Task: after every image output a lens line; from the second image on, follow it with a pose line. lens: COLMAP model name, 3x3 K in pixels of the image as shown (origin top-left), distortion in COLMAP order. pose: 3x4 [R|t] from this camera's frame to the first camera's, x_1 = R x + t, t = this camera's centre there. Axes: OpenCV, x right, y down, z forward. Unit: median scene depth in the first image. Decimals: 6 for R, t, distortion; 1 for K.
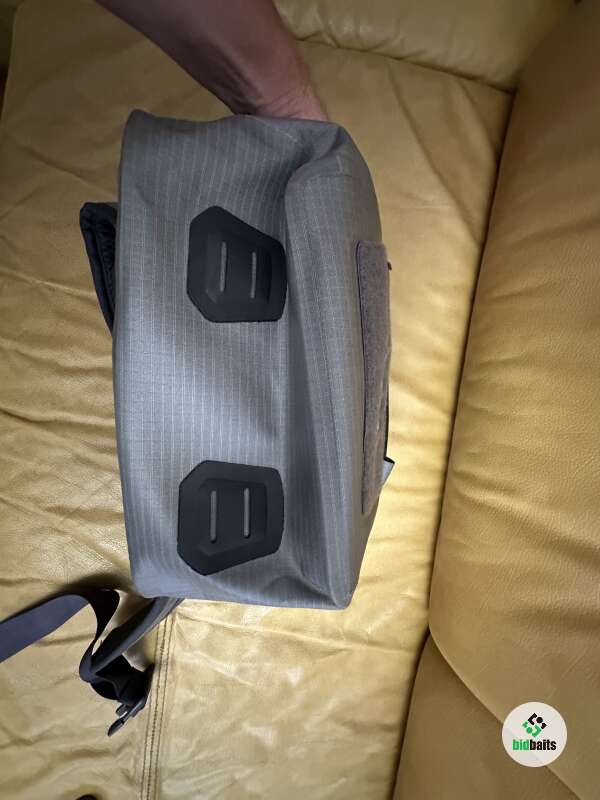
lens RADIAL K [[319.6, 0, 301.0], [0, 319.6, 400.2], [0, 0, 1]] dist [-0.000221, -0.000395]
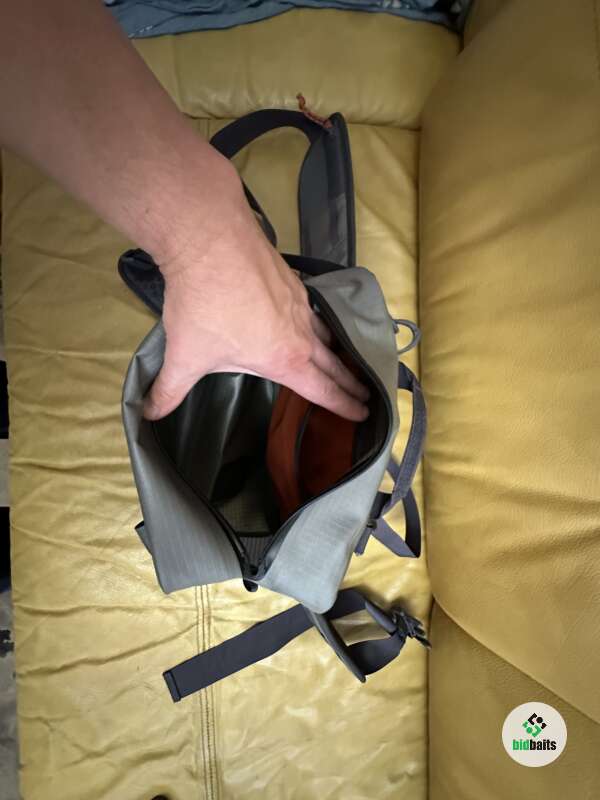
lens RADIAL K [[319.6, 0, 300.0], [0, 319.6, 398.1], [0, 0, 1]] dist [-0.000221, -0.000395]
pose [[0.985838, -0.167543, 0.007209, 0.043435], [0.167695, 0.985170, -0.036326, -0.005756], [-0.001016, 0.037020, 0.999314, -0.165415]]
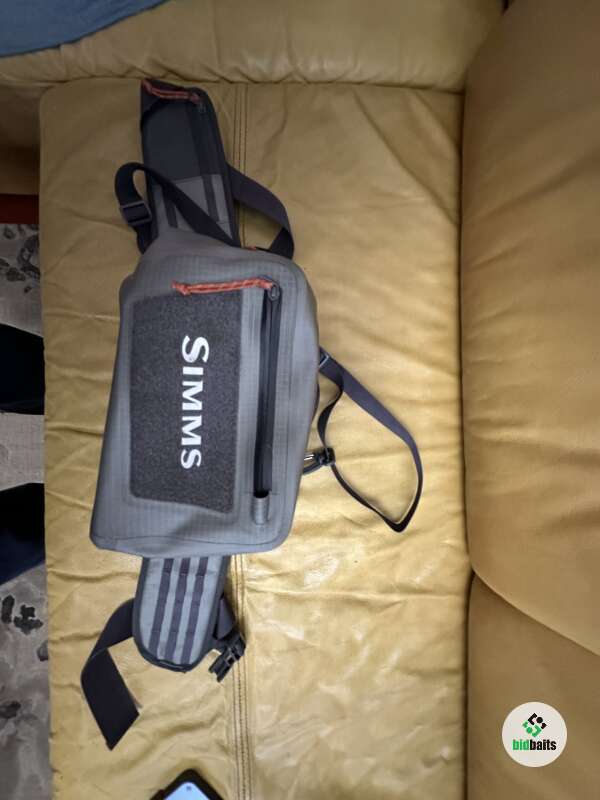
lens RADIAL K [[319.6, 0, 298.2], [0, 319.6, 400.5], [0, 0, 1]] dist [-0.000221, -0.000395]
pose [[0.987487, -0.156882, -0.016067, -0.084160], [0.156105, 0.986861, -0.041668, 0.095669], [0.022393, 0.038639, 0.999002, -0.135469]]
